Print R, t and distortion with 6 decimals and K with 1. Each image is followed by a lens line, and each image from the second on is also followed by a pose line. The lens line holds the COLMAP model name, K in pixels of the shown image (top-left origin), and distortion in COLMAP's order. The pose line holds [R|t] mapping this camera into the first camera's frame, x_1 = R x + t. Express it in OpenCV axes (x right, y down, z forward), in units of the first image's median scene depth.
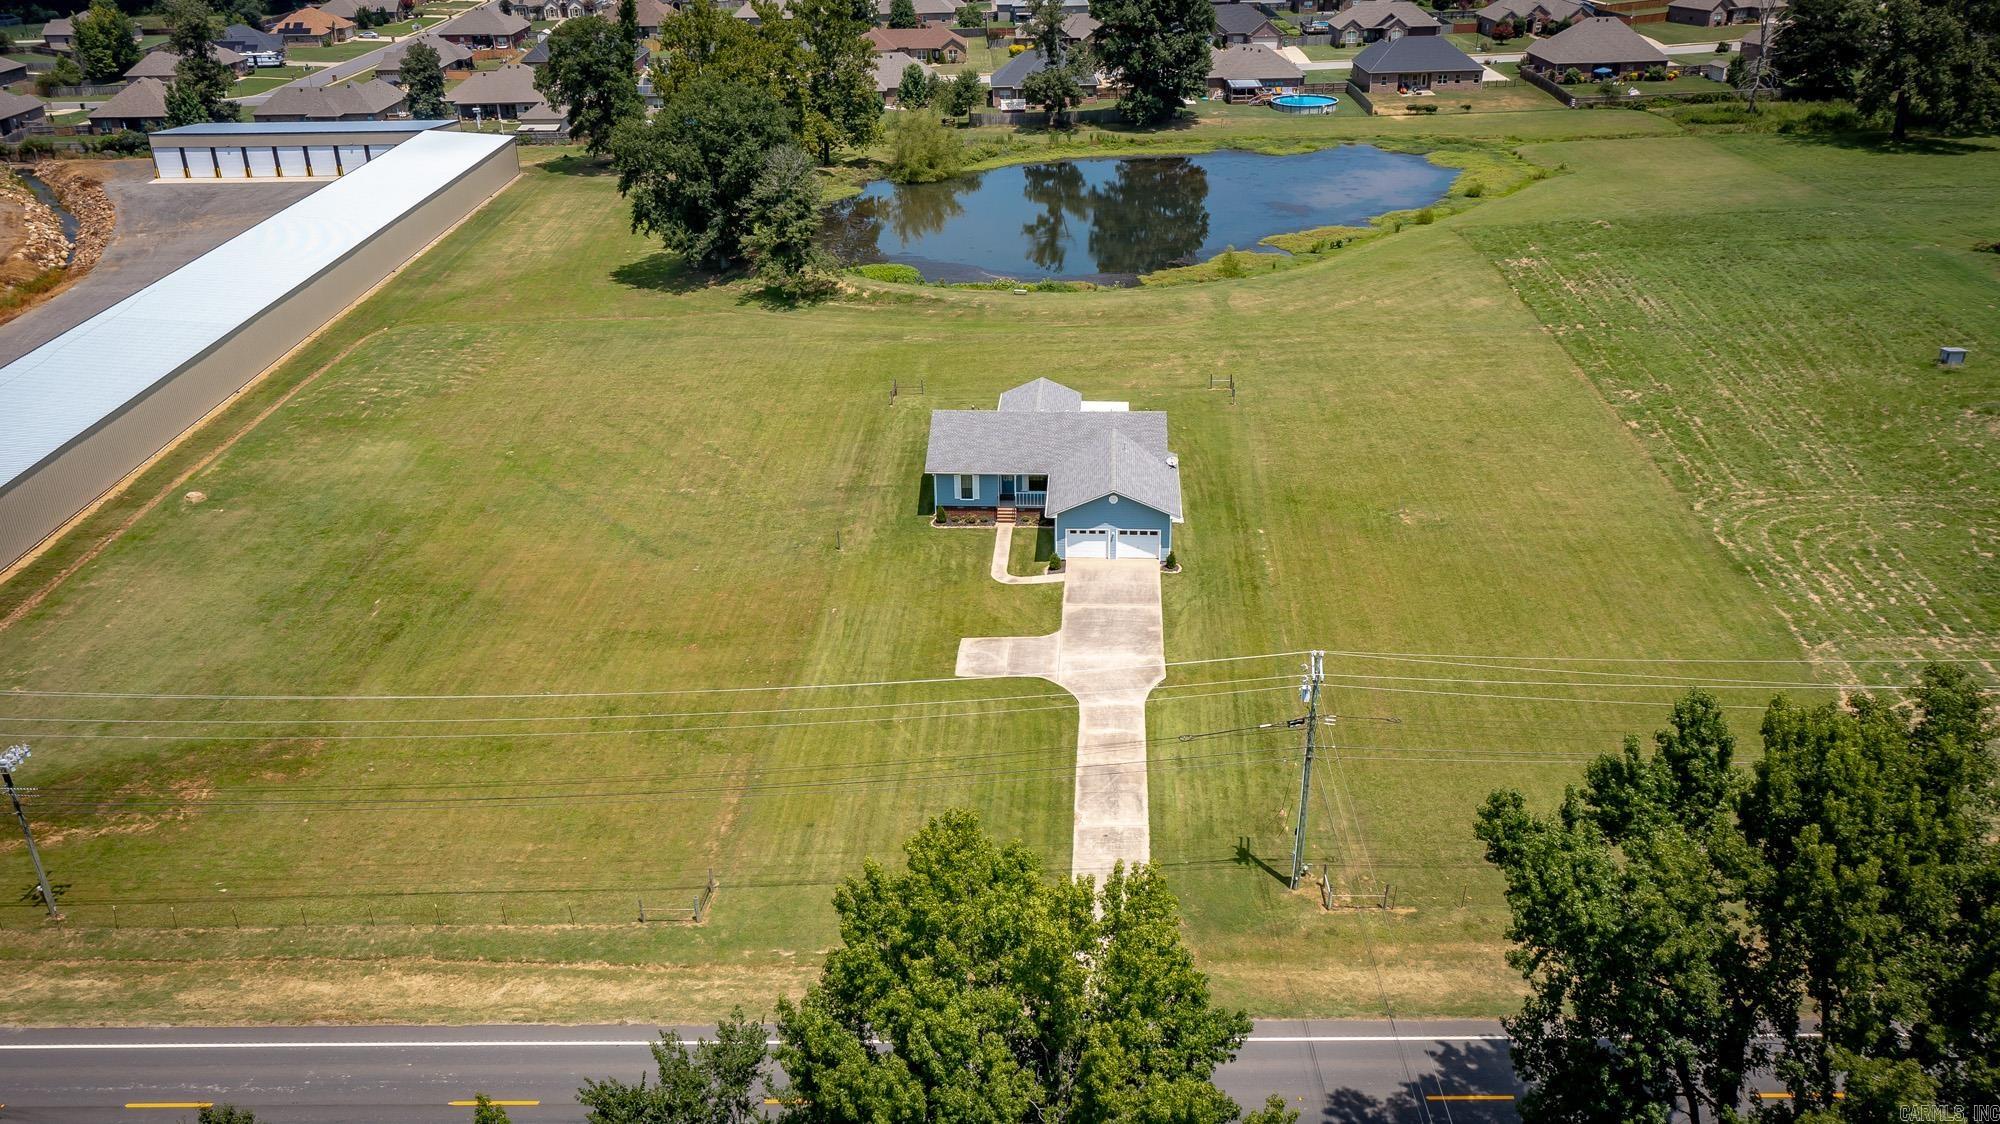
lens RADIAL K [[1596.3, 0, 996.7], [0, 1596.3, 560.4], [0, 0, 1]] dist [0.005886, 0.010584]
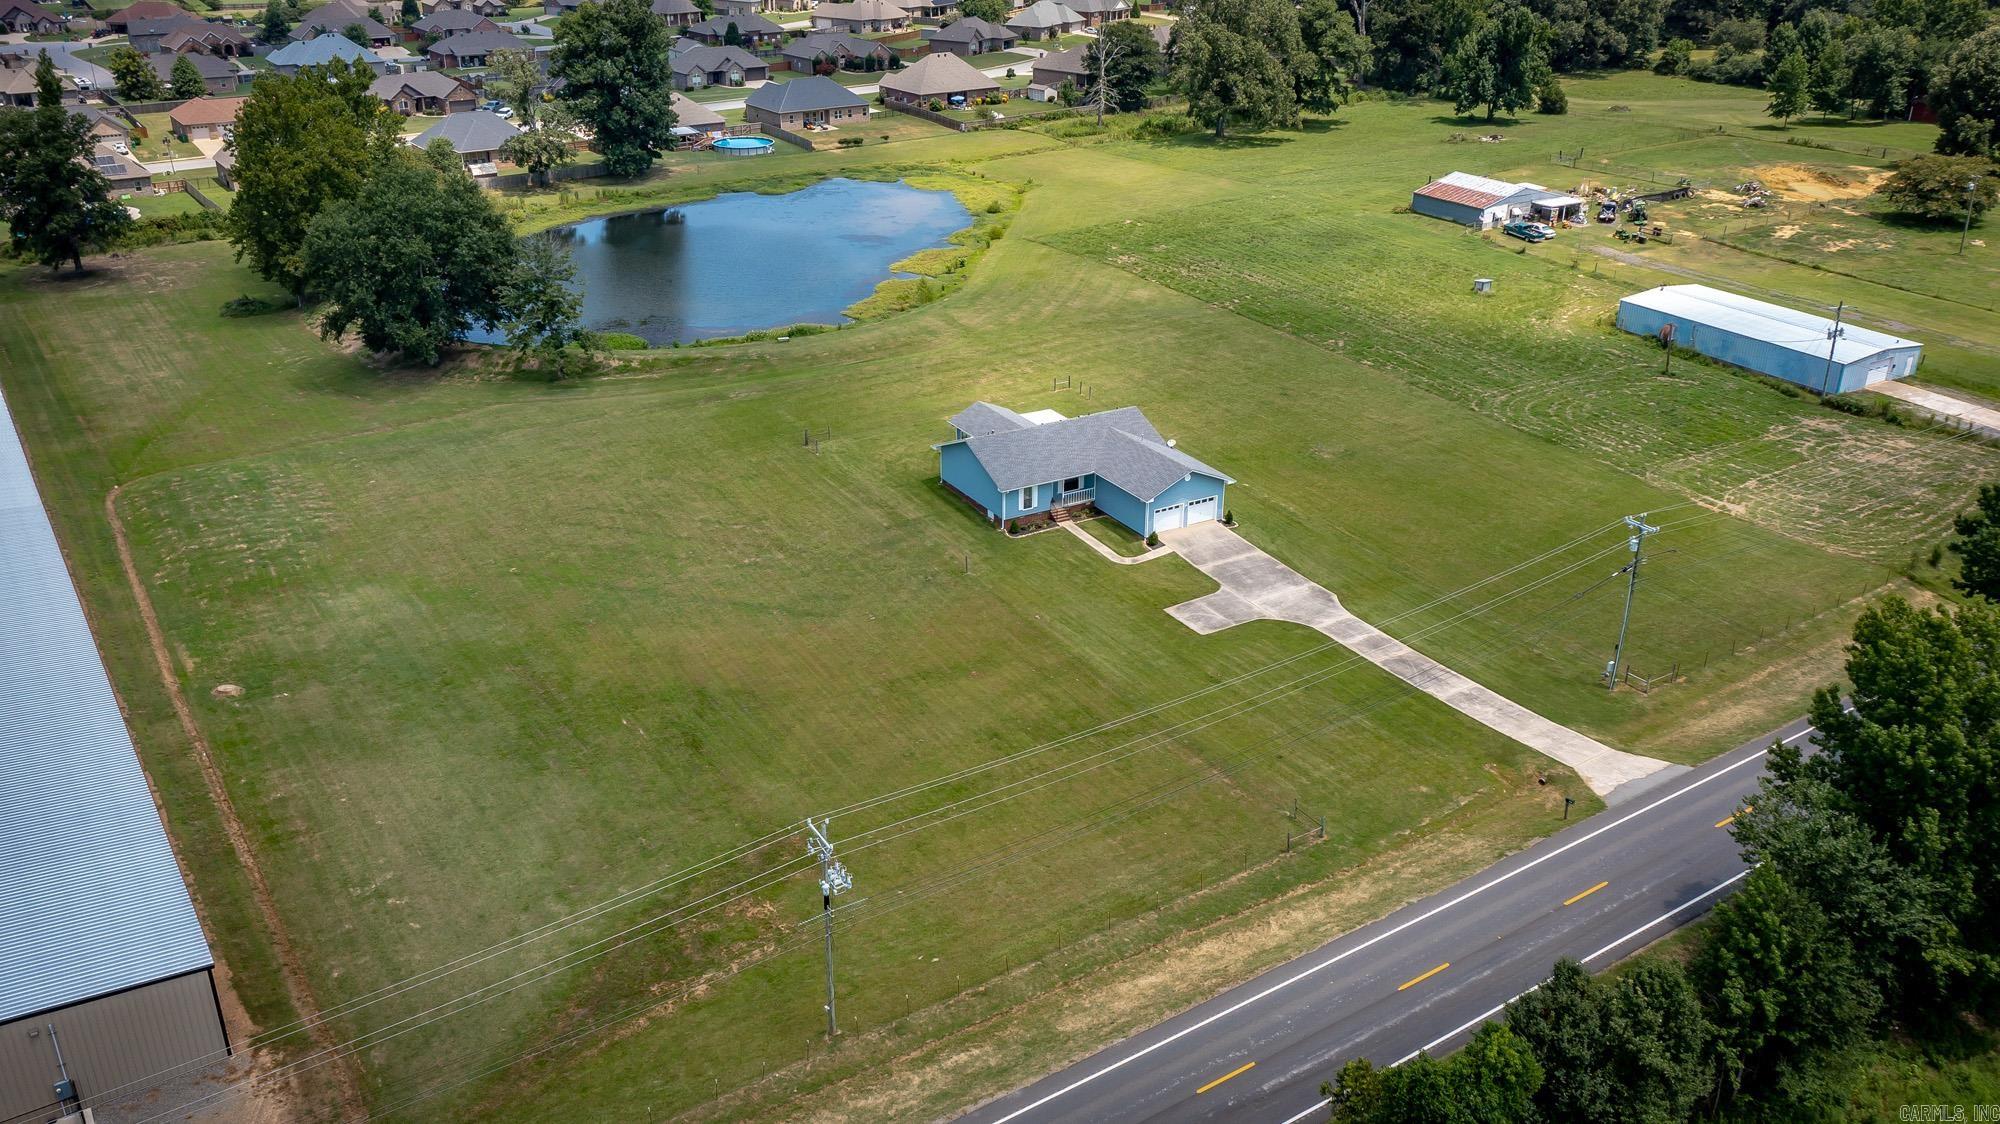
lens RADIAL K [[1596.3, 0, 996.7], [0, 1596.3, 560.4], [0, 0, 1]] dist [0.005886, 0.010584]
pose [[0.824603, -0.213446, 0.523899, -0.484482], [0.221772, 0.973930, 0.047734, -0.046546], [-0.520430, 0.076824, 0.850442, 0.033427]]
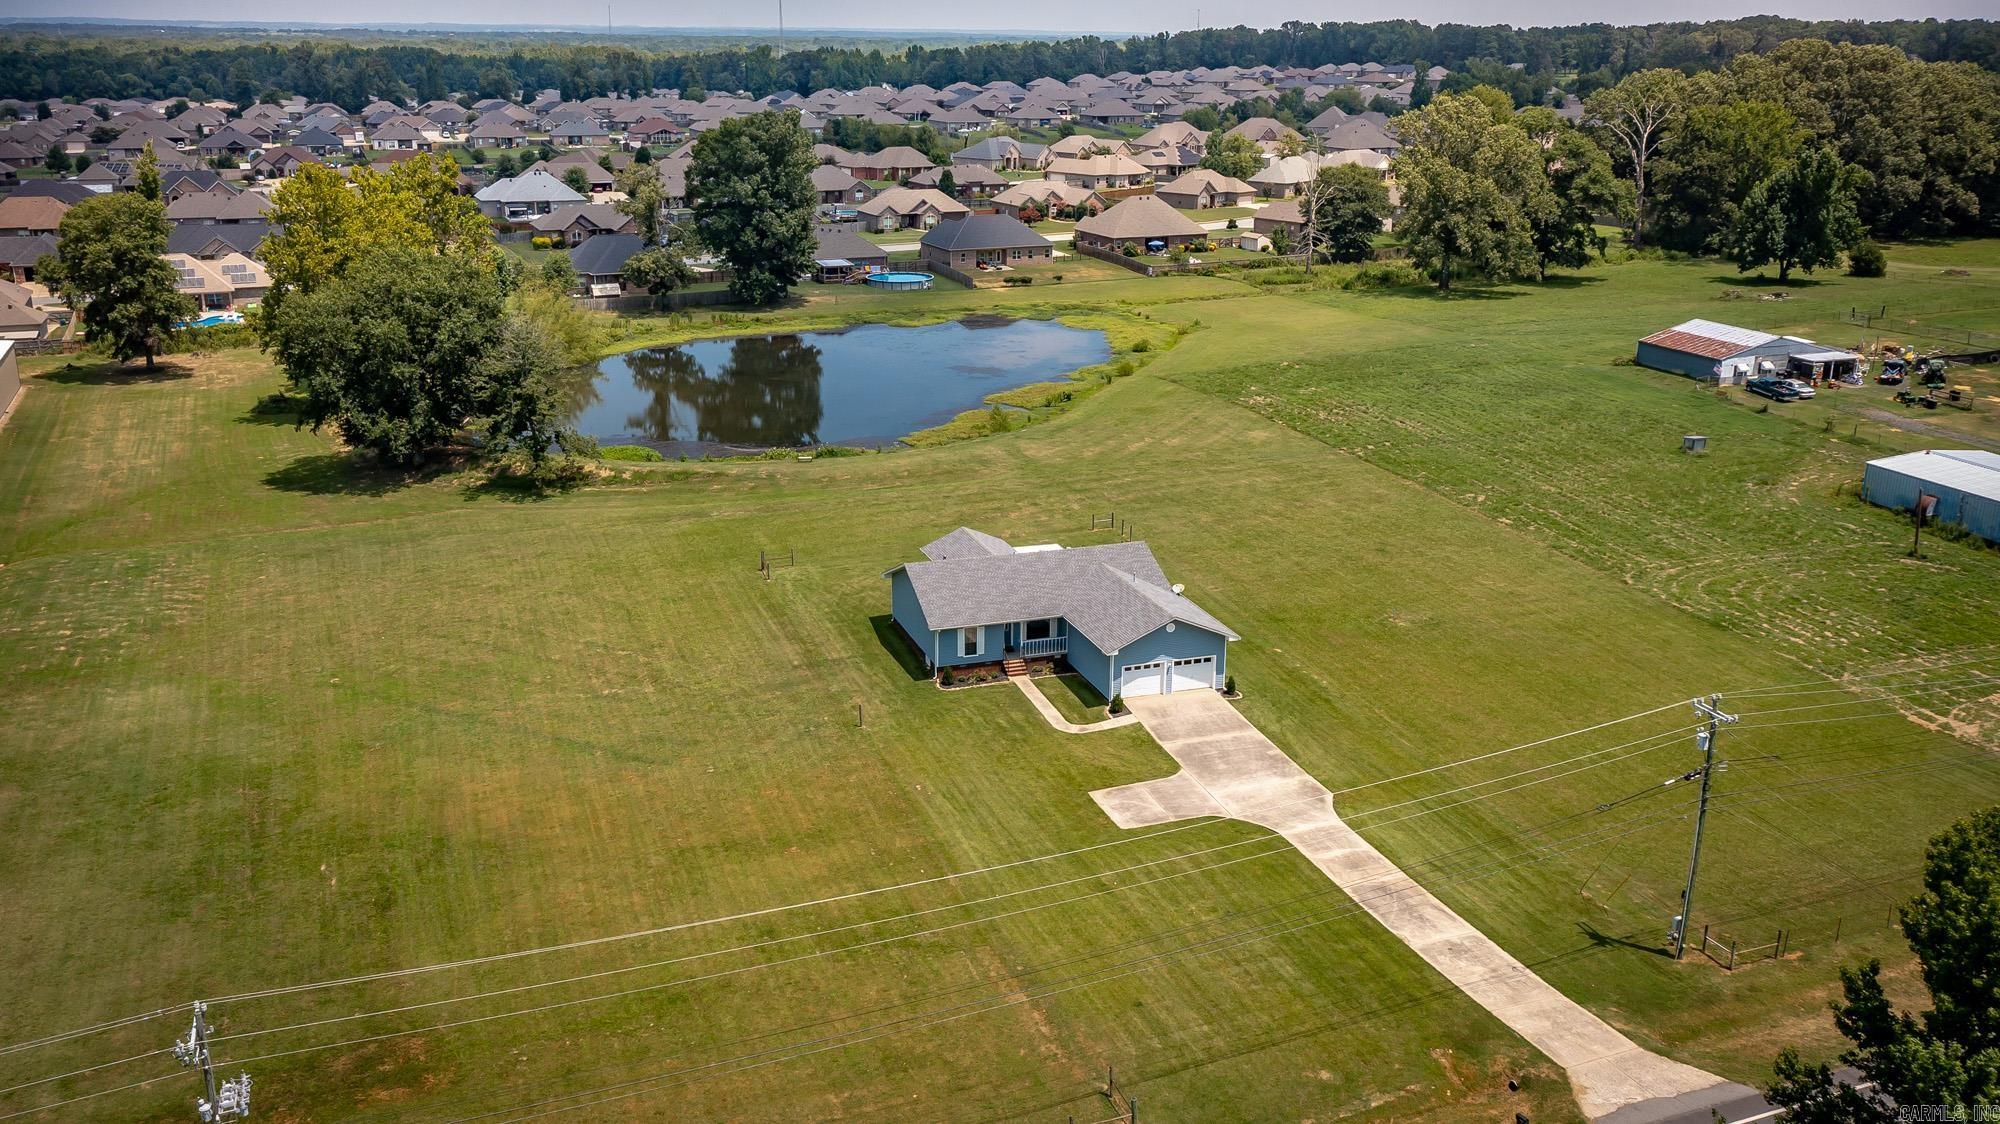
lens RADIAL K [[1687.1, 0, 997.2], [0, 1687.1, 564.1], [0, 0, 1]] dist [0.002807, 0.015764]
pose [[0.920848, -0.093105, 0.378642, -0.269110], [0.144778, 0.983296, -0.110312, 0.013302], [-0.362047, 0.156399, 0.918946, 0.091590]]
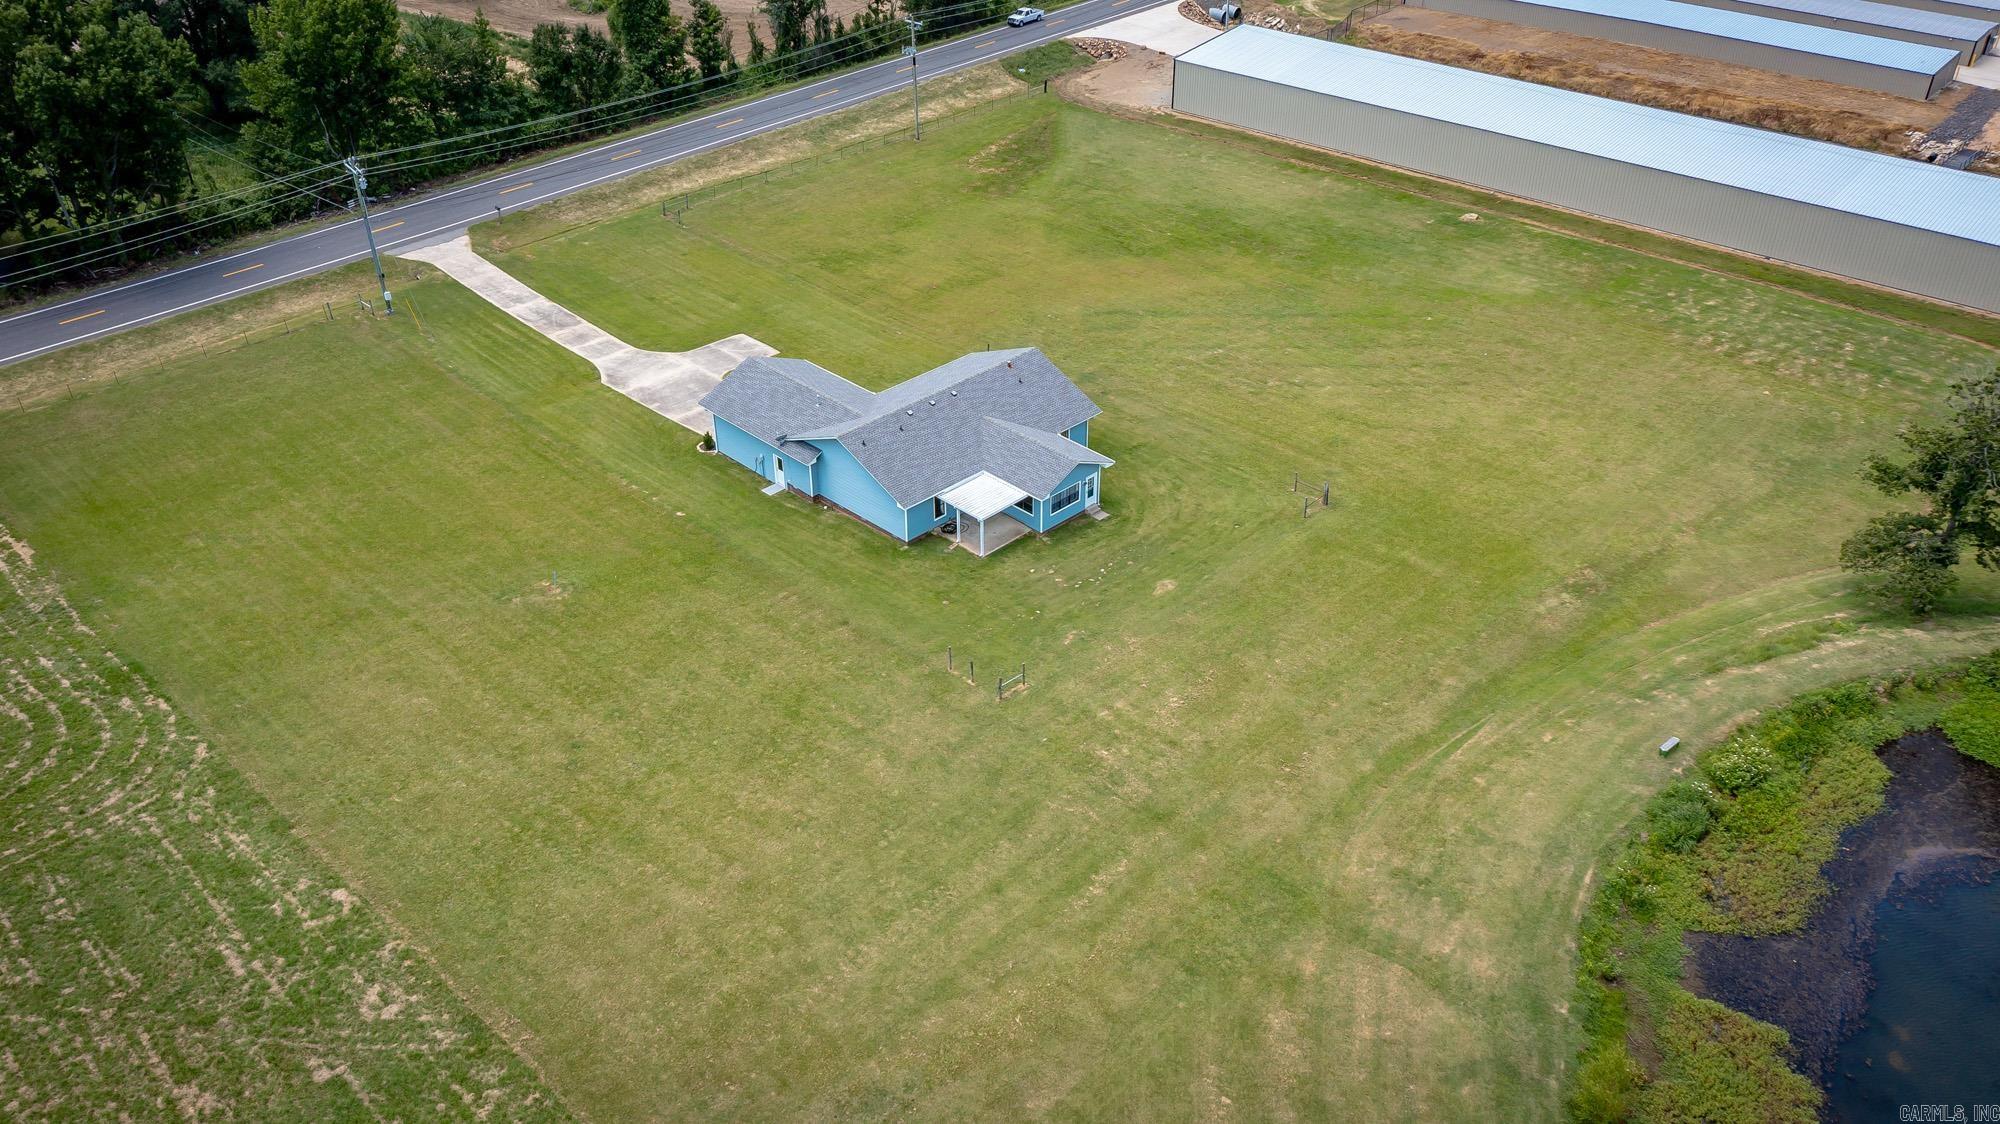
lens RADIAL K [[1596.3, 0, 996.7], [0, 1596.3, 560.4], [0, 0, 1]] dist [0.005886, 0.010584]
pose [[-0.659553, 0.428673, -0.617438, 0.445760], [-0.308943, 0.594241, 0.742584, -0.525383], [0.685233, 0.680527, -0.259498, 1.003030]]
